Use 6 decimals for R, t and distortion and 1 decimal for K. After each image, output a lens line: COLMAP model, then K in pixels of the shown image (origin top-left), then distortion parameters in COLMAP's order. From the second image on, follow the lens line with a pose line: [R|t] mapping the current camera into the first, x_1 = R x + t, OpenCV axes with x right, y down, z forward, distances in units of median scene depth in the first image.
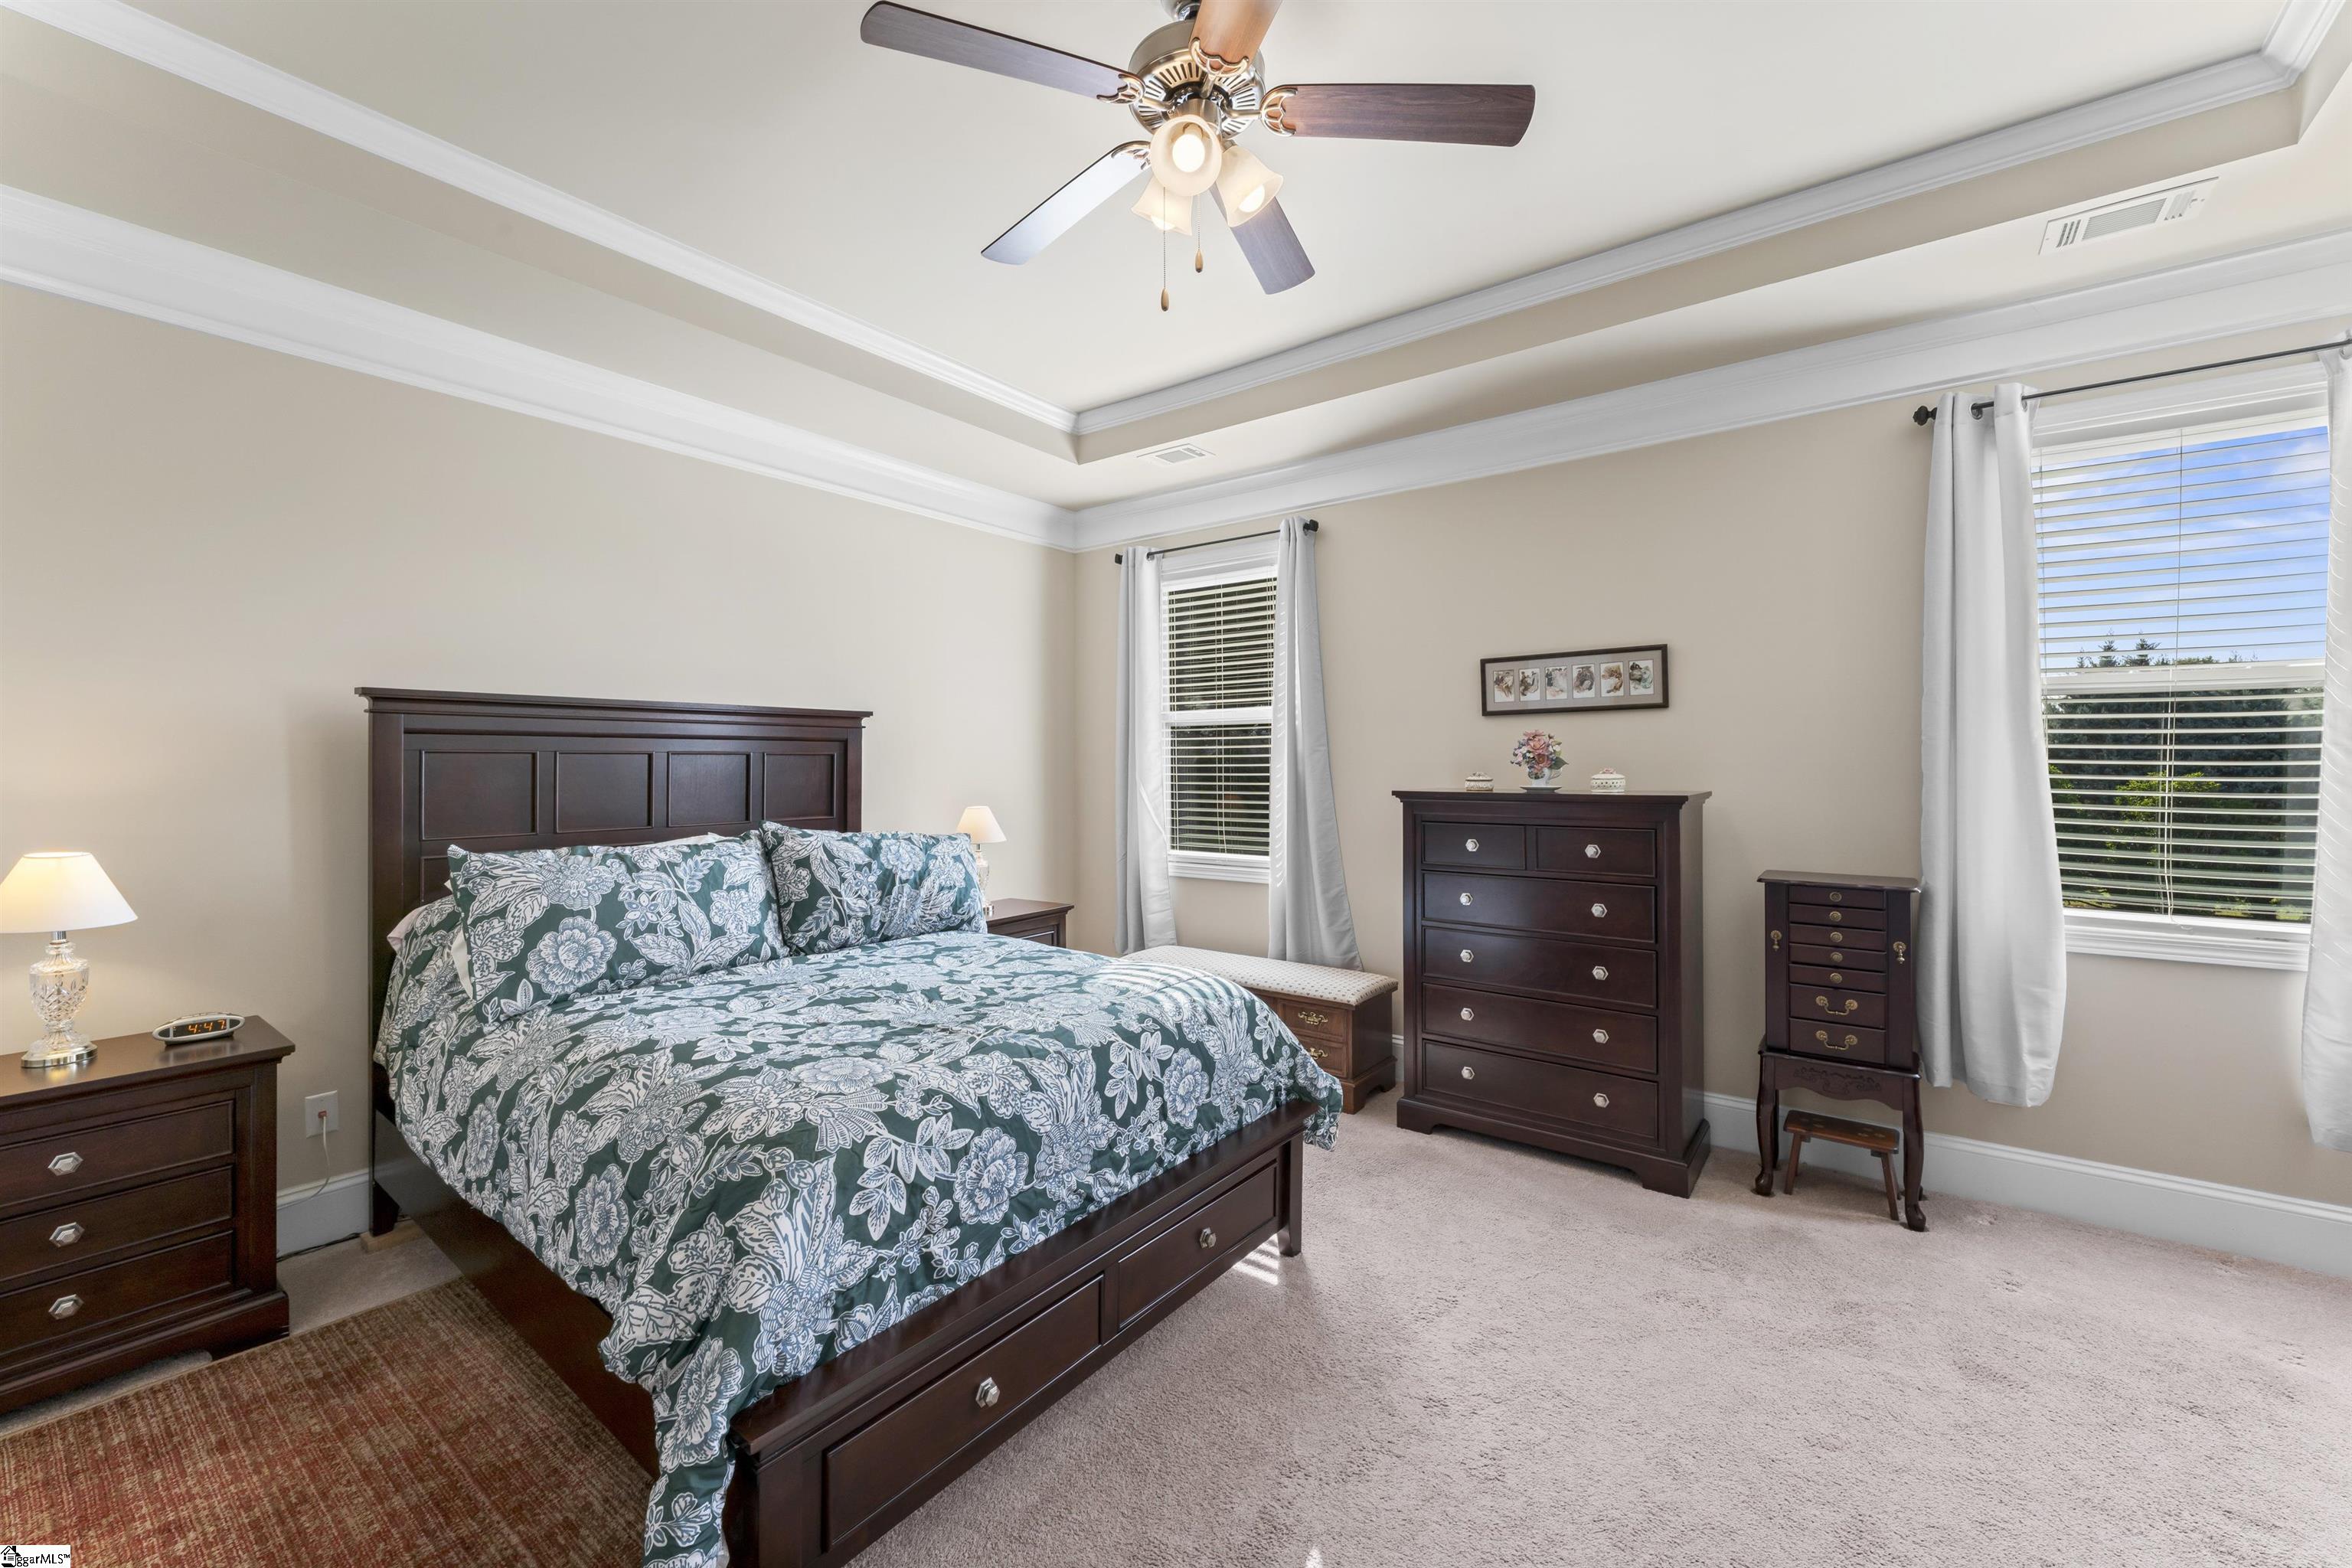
lens RADIAL K [[950.5, 0, 1168.8], [0, 950.5, 761.1], [0, 0, 1]] dist [-0.001446, -0.000151]
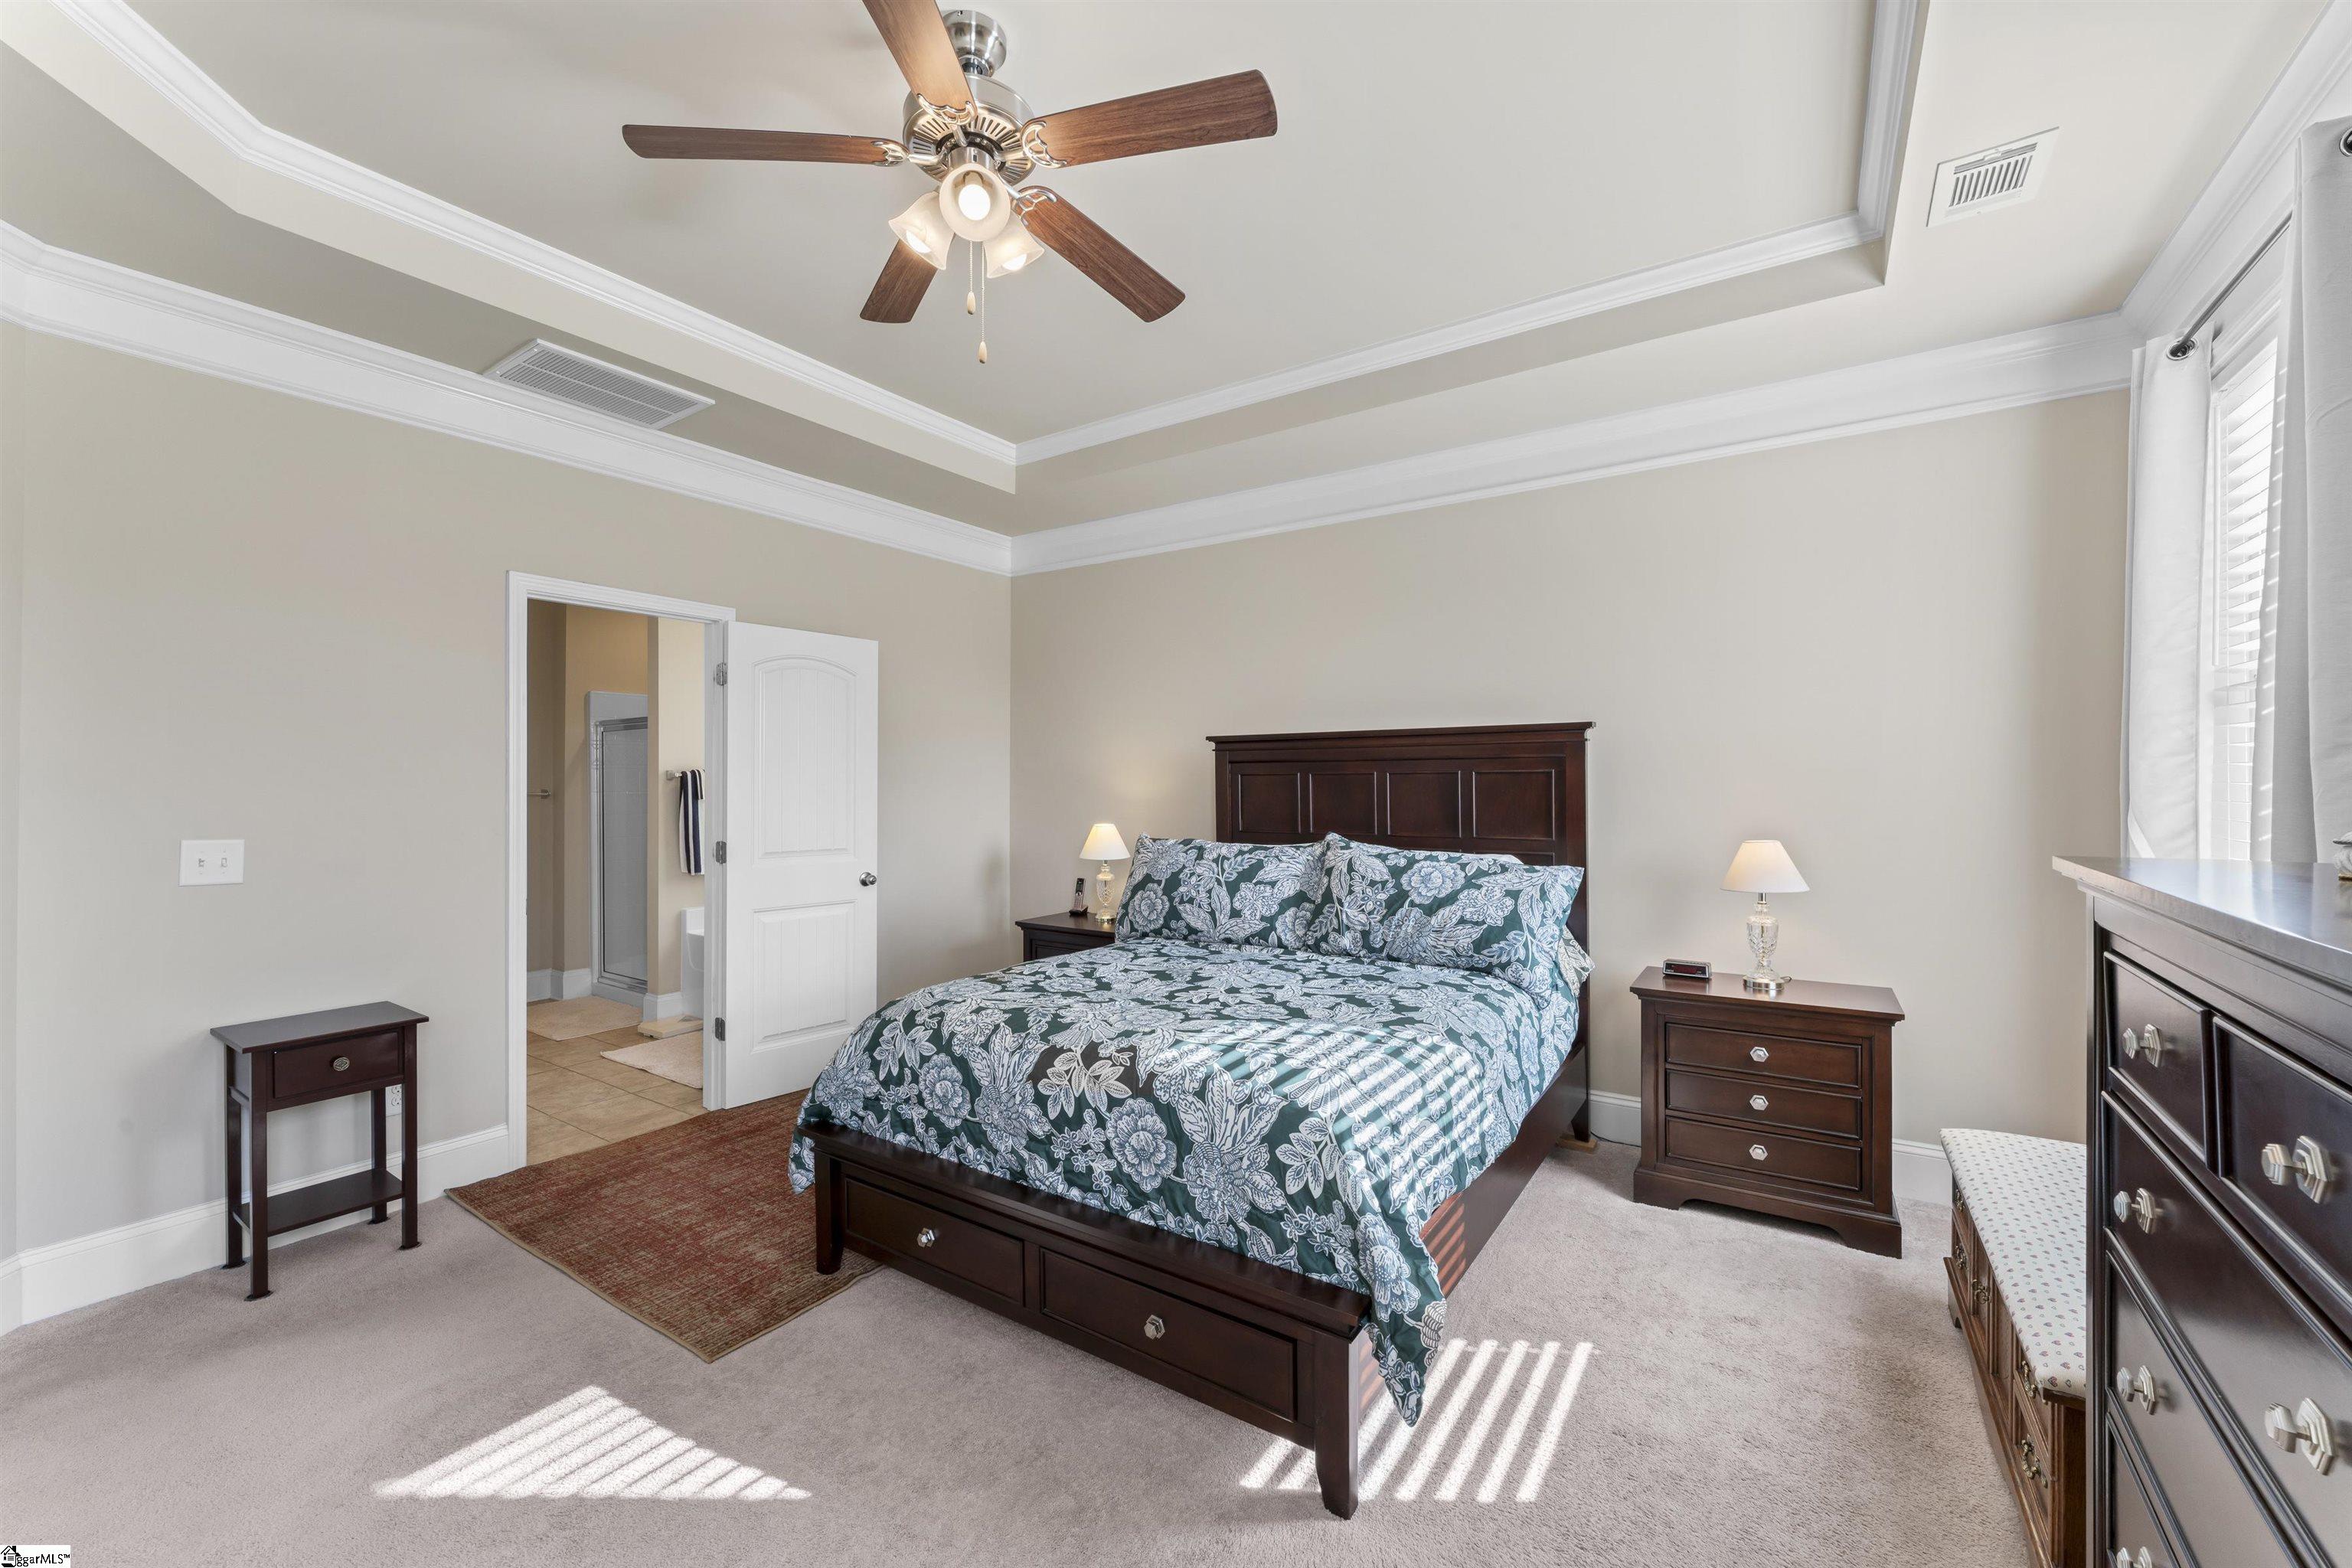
lens RADIAL K [[934.2, 0, 1164.8], [0, 934.2, 773.0], [0, 0, 1]] dist [-0.000773, -0.000138]
pose [[0.049919, -0.005043, -0.998741, 0.796226], [0.009049, 0.999948, -0.004597, -0.006583], [0.998712, -0.008809, 0.049962, 0.851790]]
